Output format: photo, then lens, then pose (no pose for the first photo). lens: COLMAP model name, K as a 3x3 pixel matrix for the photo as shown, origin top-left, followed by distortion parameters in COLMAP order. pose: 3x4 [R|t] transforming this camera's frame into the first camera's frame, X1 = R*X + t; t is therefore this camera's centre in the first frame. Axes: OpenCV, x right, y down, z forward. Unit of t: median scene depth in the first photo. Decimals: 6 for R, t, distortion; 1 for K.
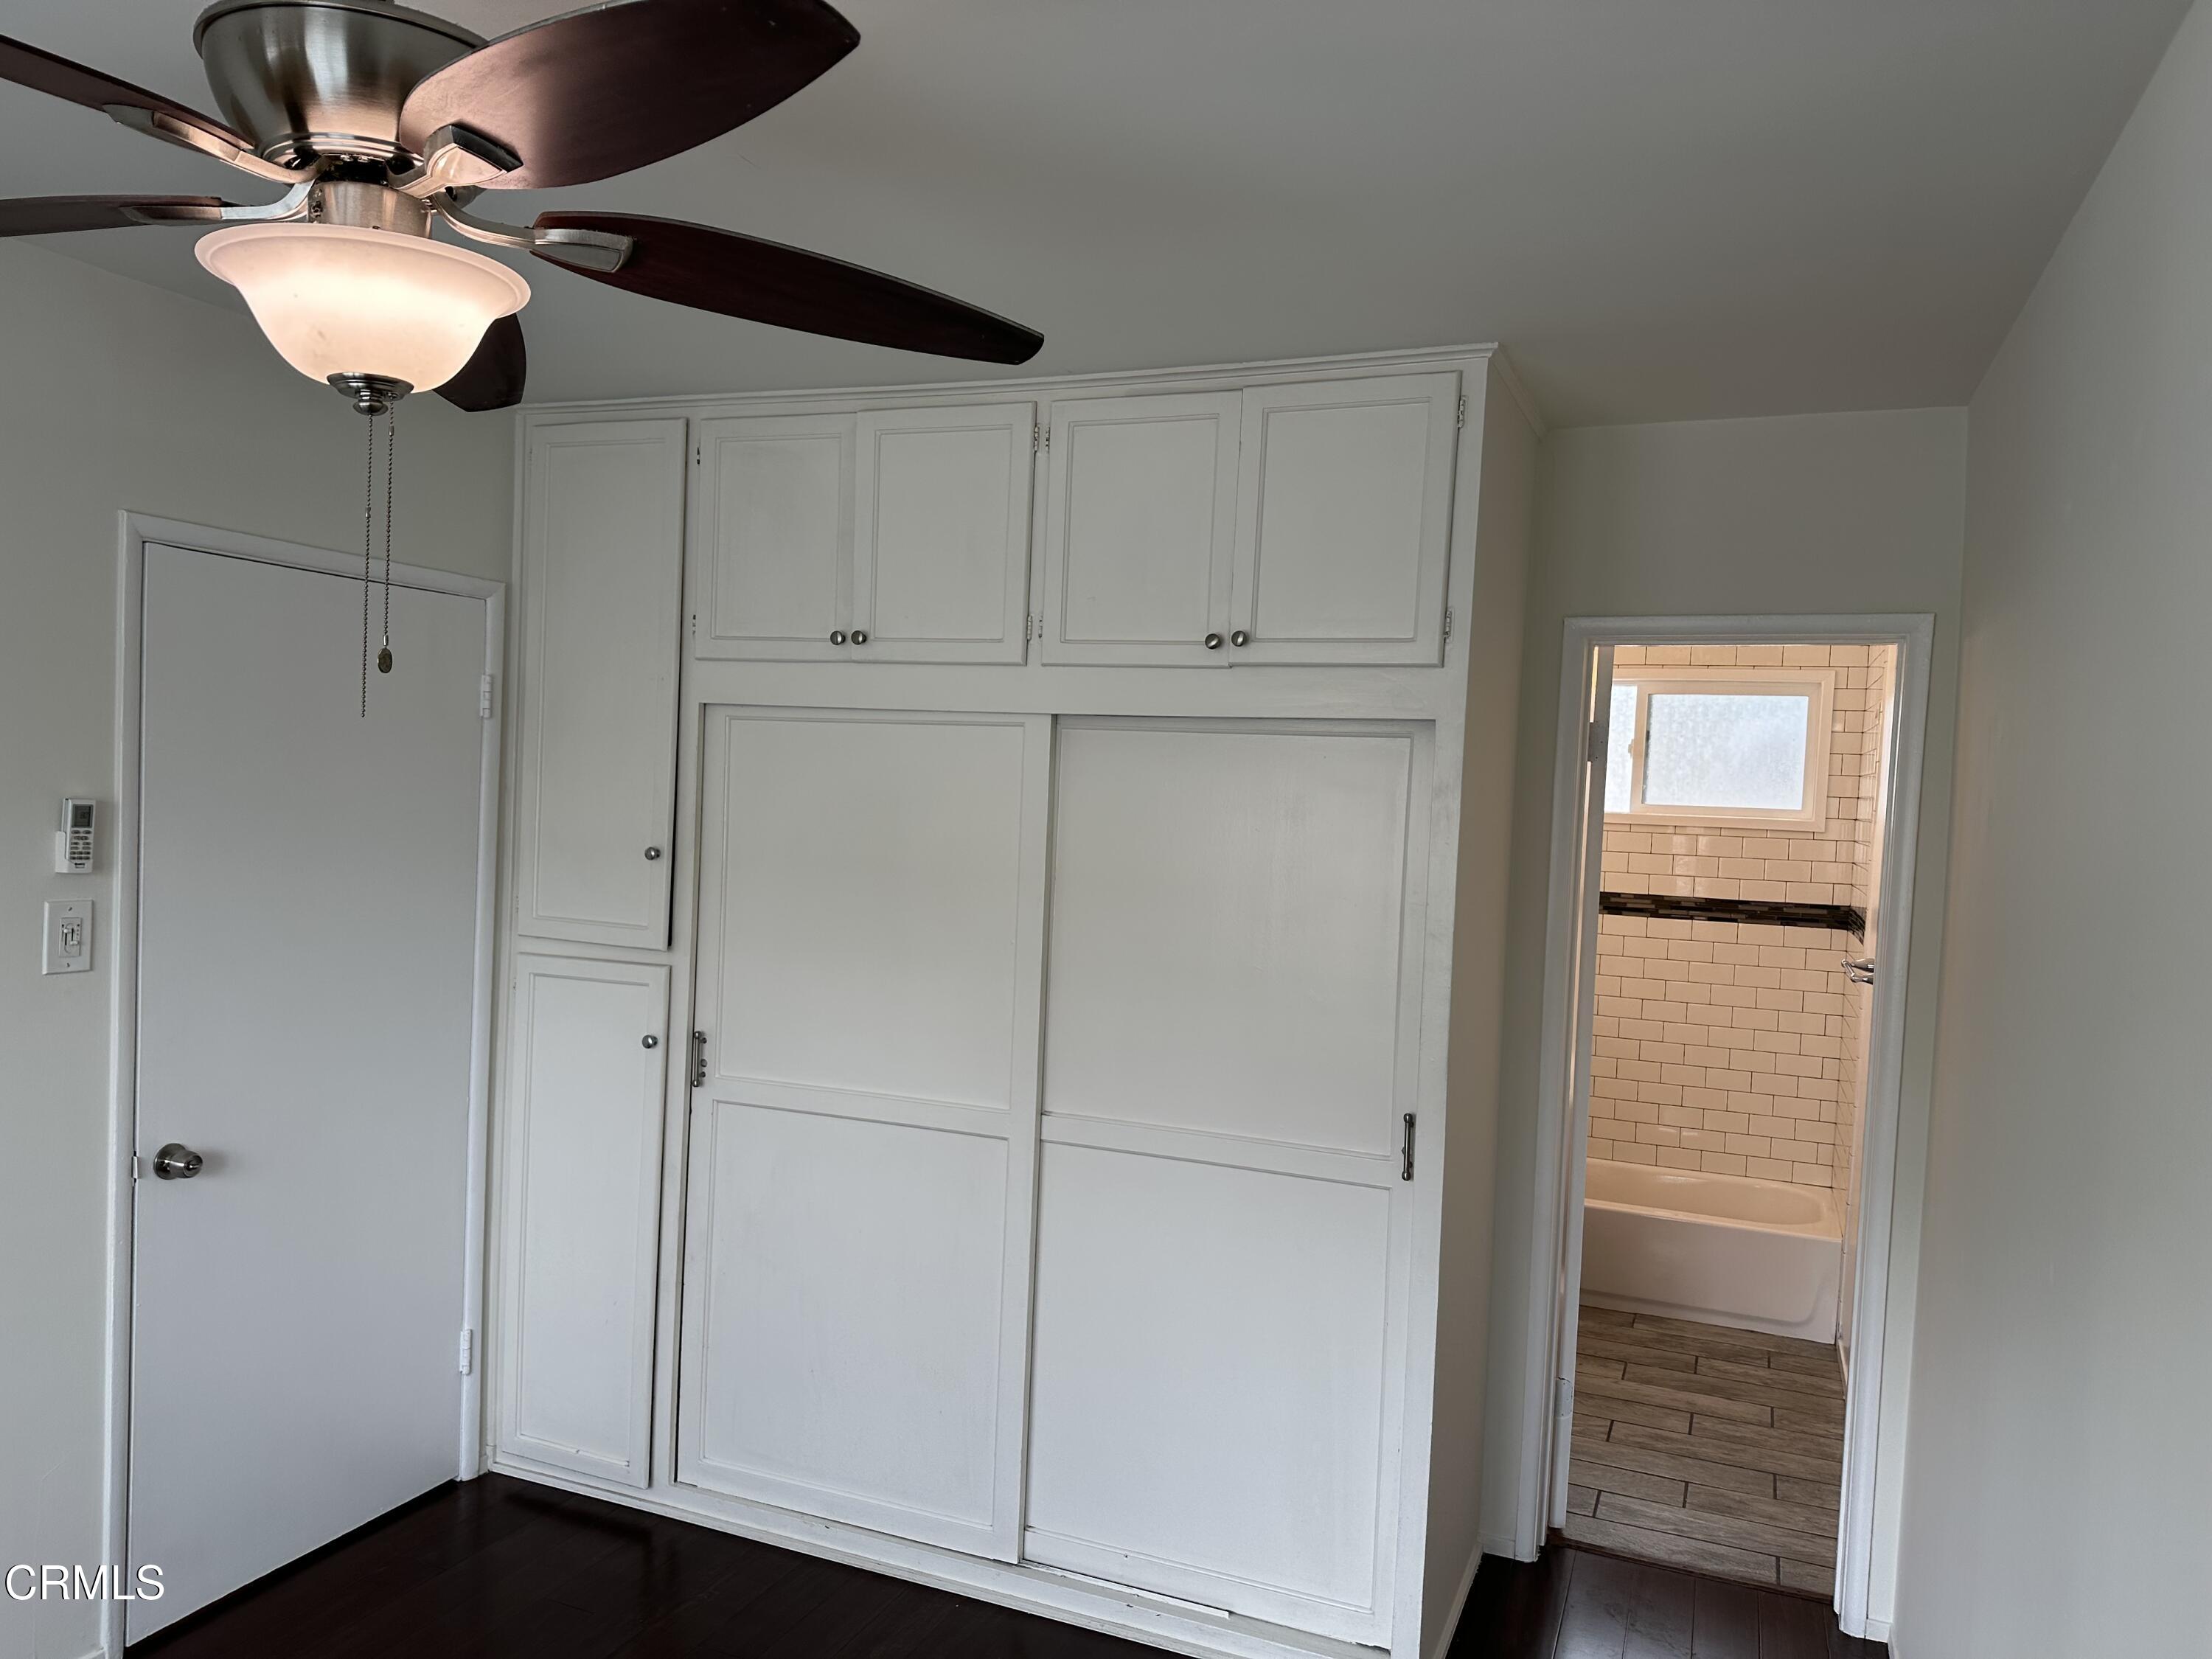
lens RADIAL K [[1543.3, 0, 1095.7], [0, 1543.3, 851.1], [0, 0, 1]] dist [0.056756, -0.065708]
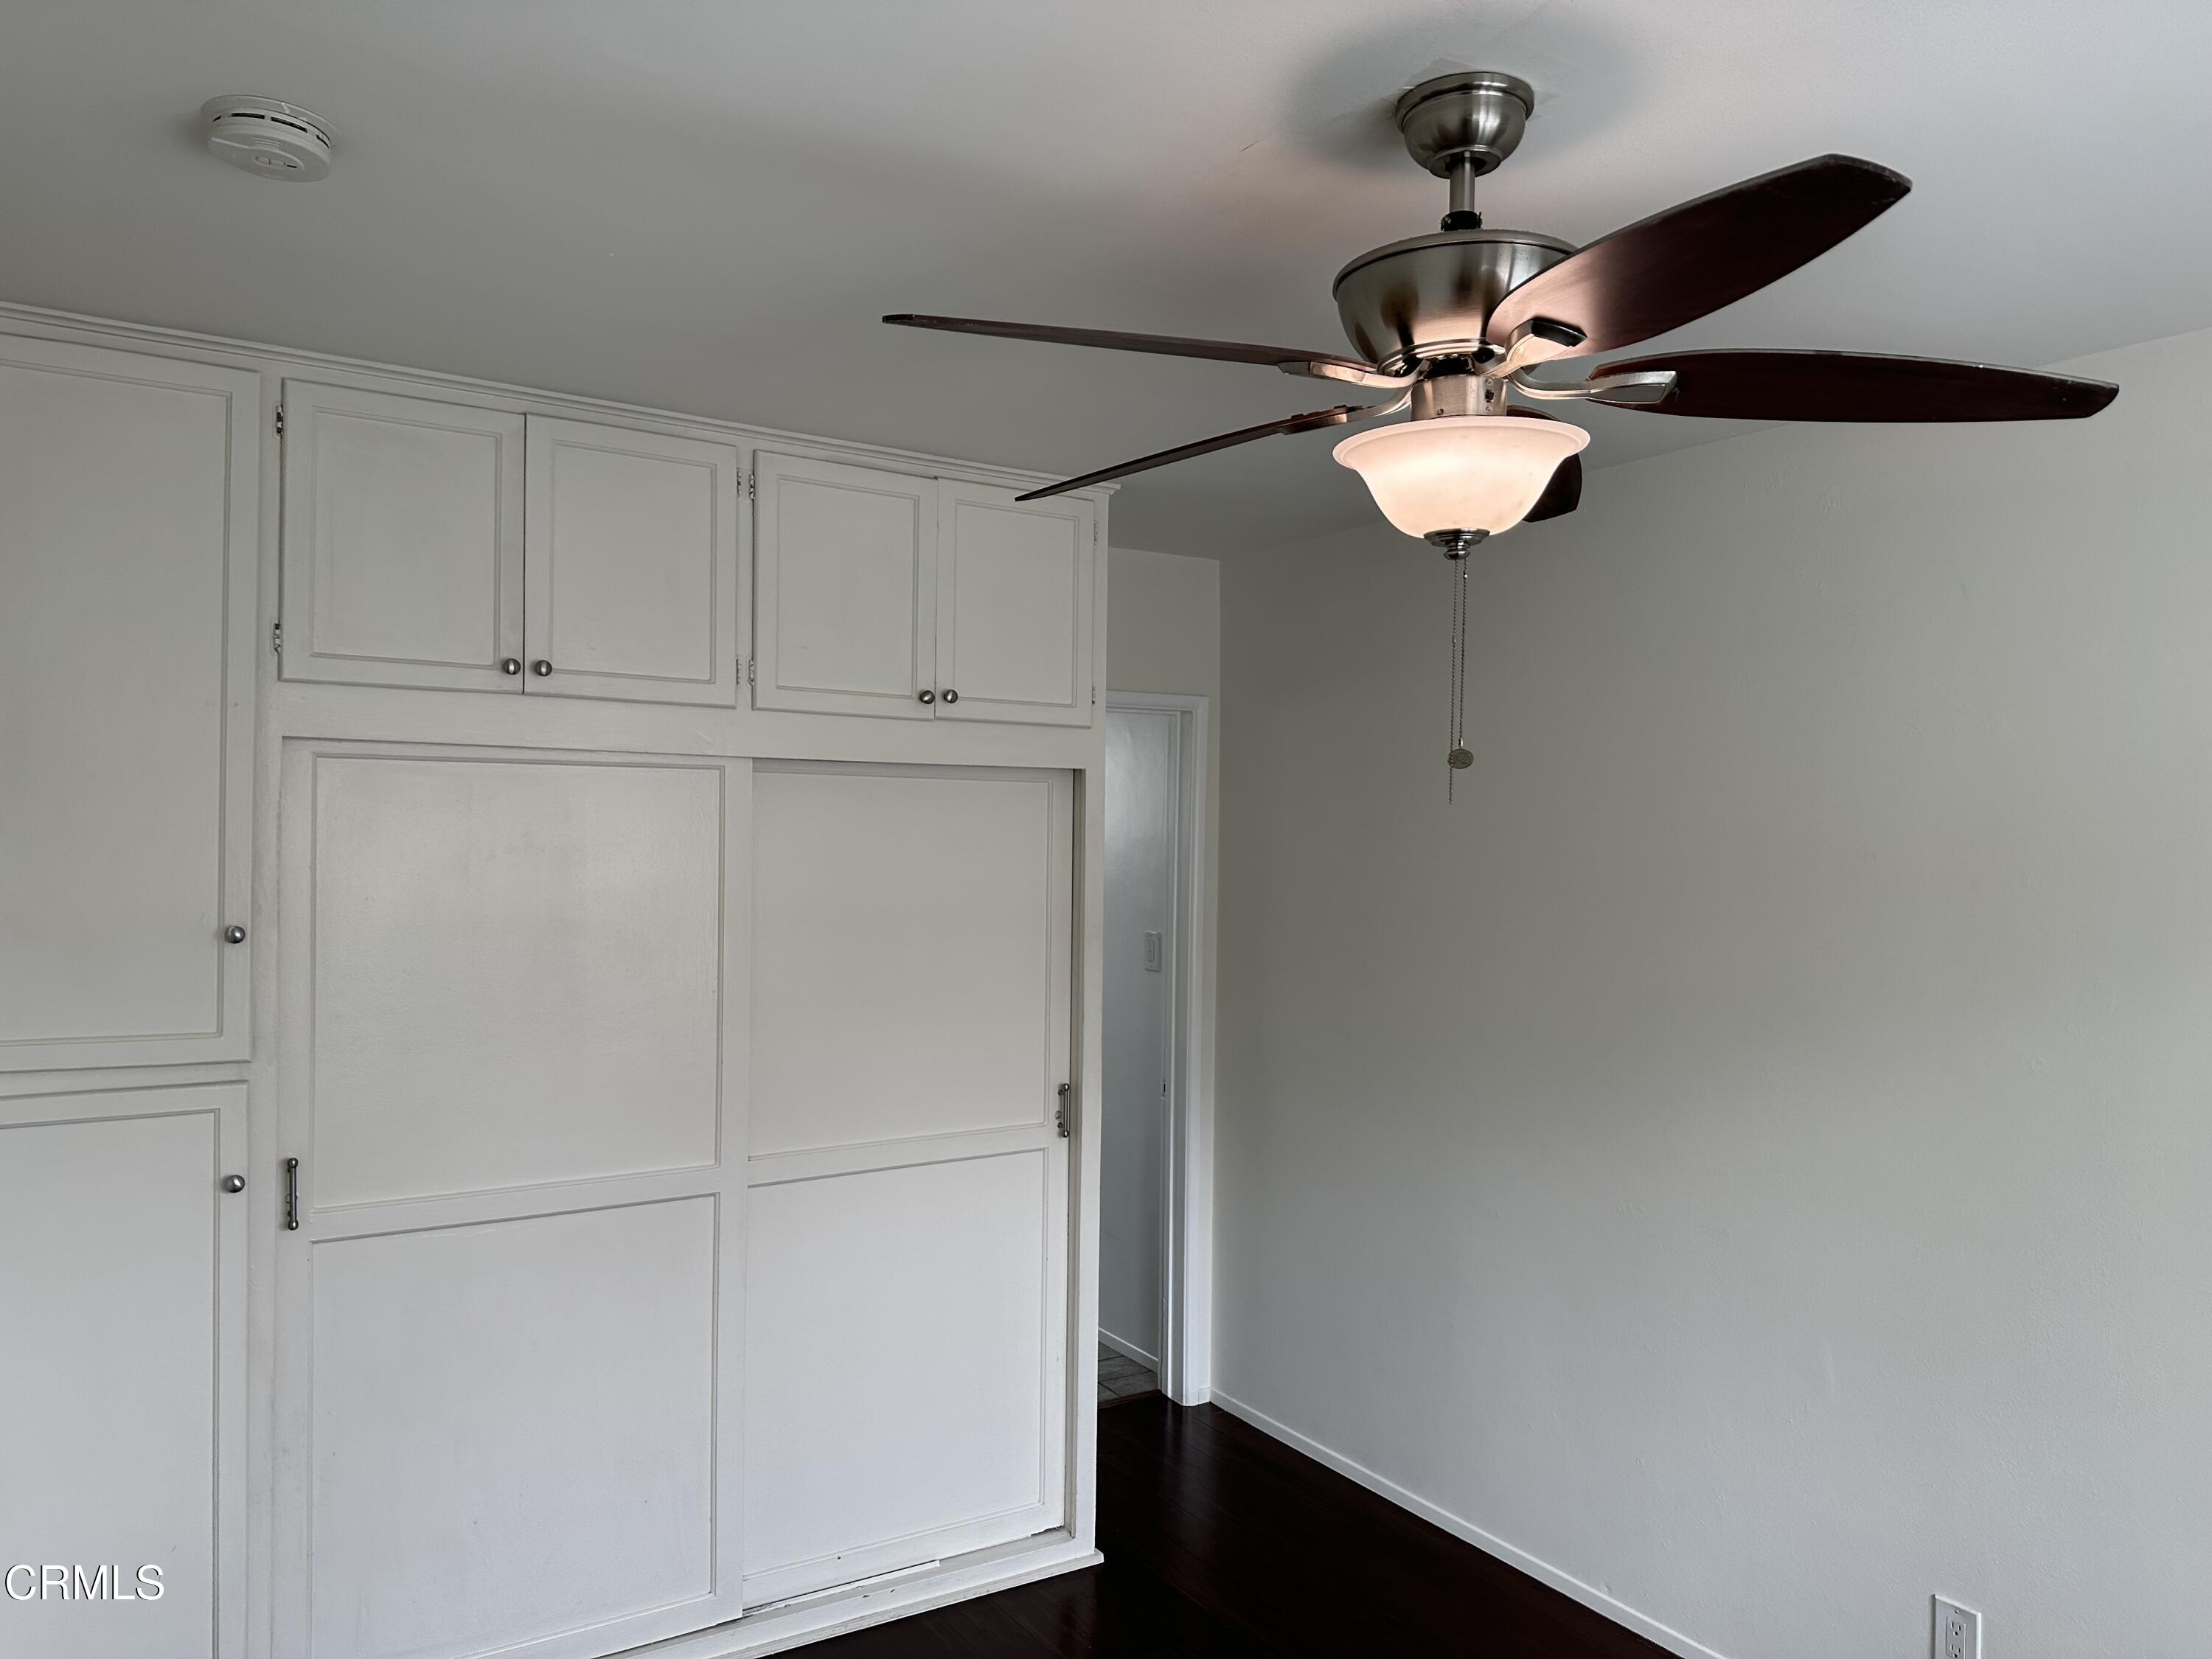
lens RADIAL K [[1543.3, 0, 1091.2], [0, 1543.3, 831.4], [0, 0, 1]] dist [0.056756, -0.065708]
pose [[0.578135, -0.033313, 0.815261, -0.716802], [0.045722, 0.998919, 0.008394, -0.038305], [-0.814659, 0.032423, 0.579033, 0.232542]]
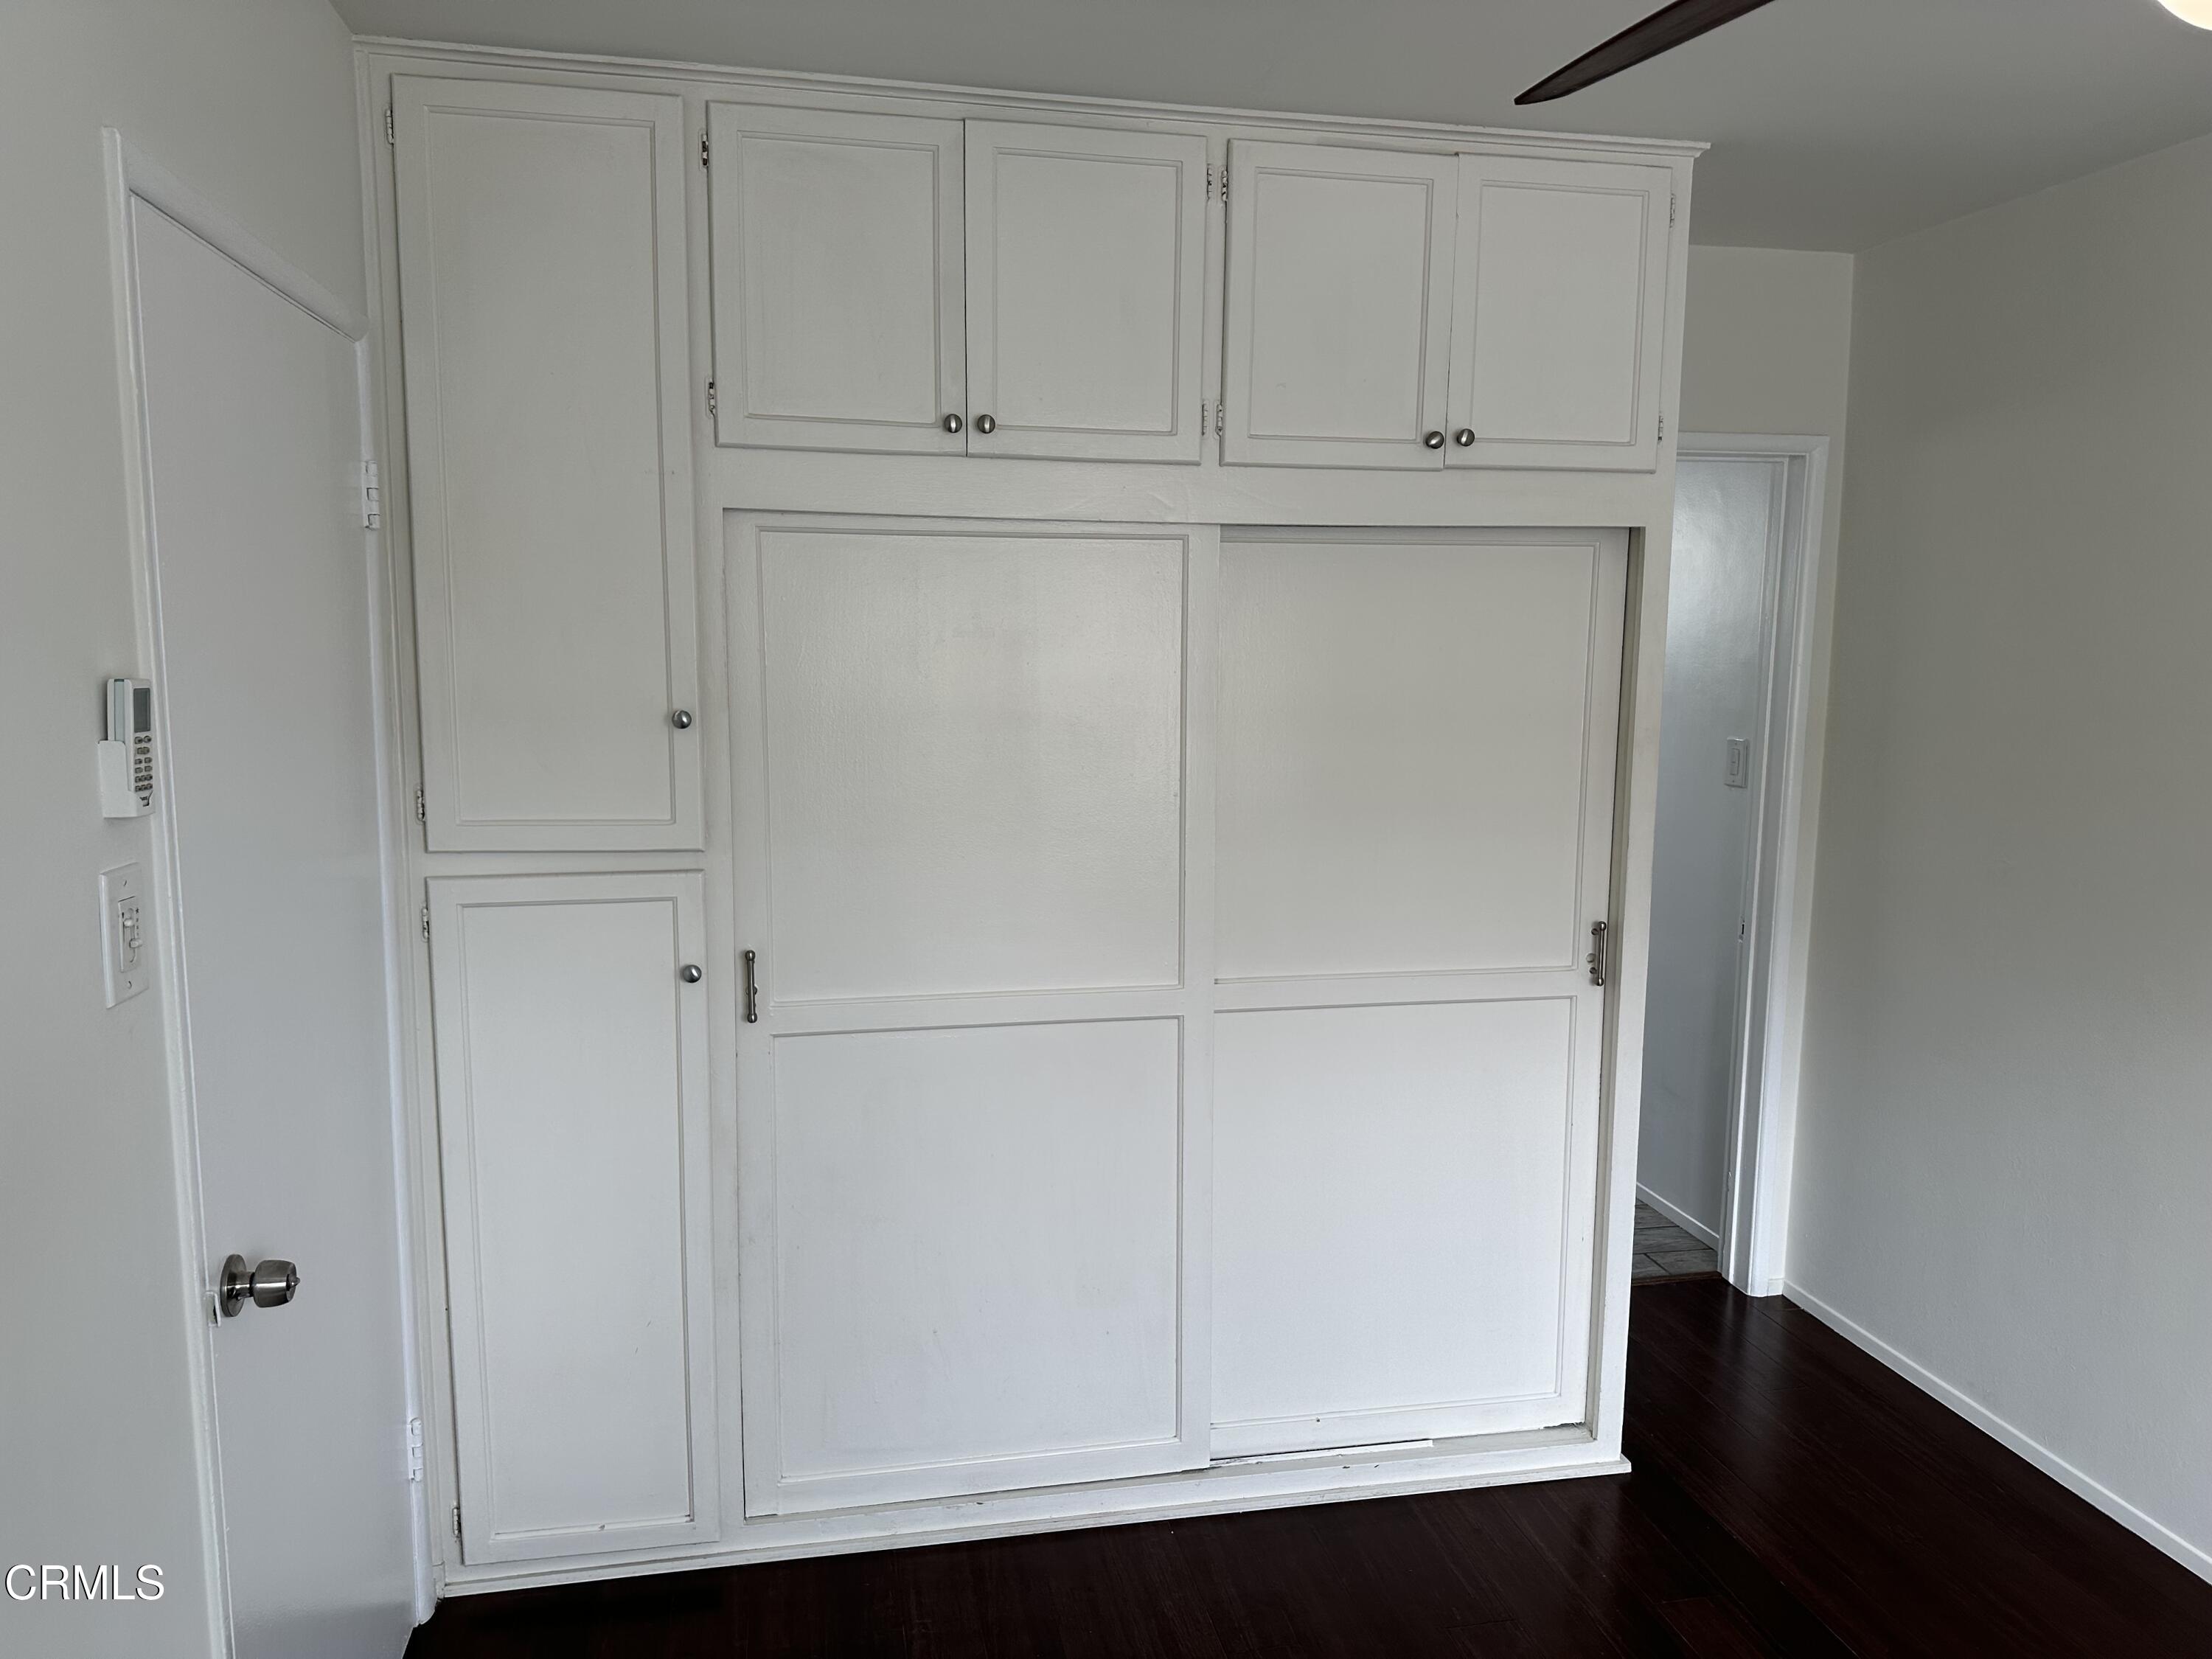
lens RADIAL K [[1543.3, 0, 1084.8], [0, 1543.3, 833.2], [0, 0, 1]] dist [0.056756, -0.065708]
pose [[0.831815, -0.107065, 0.544629, -0.572198], [0.049241, 0.991586, 0.119722, -0.024384], [-0.552865, -0.072768, 0.830088, 0.311461]]
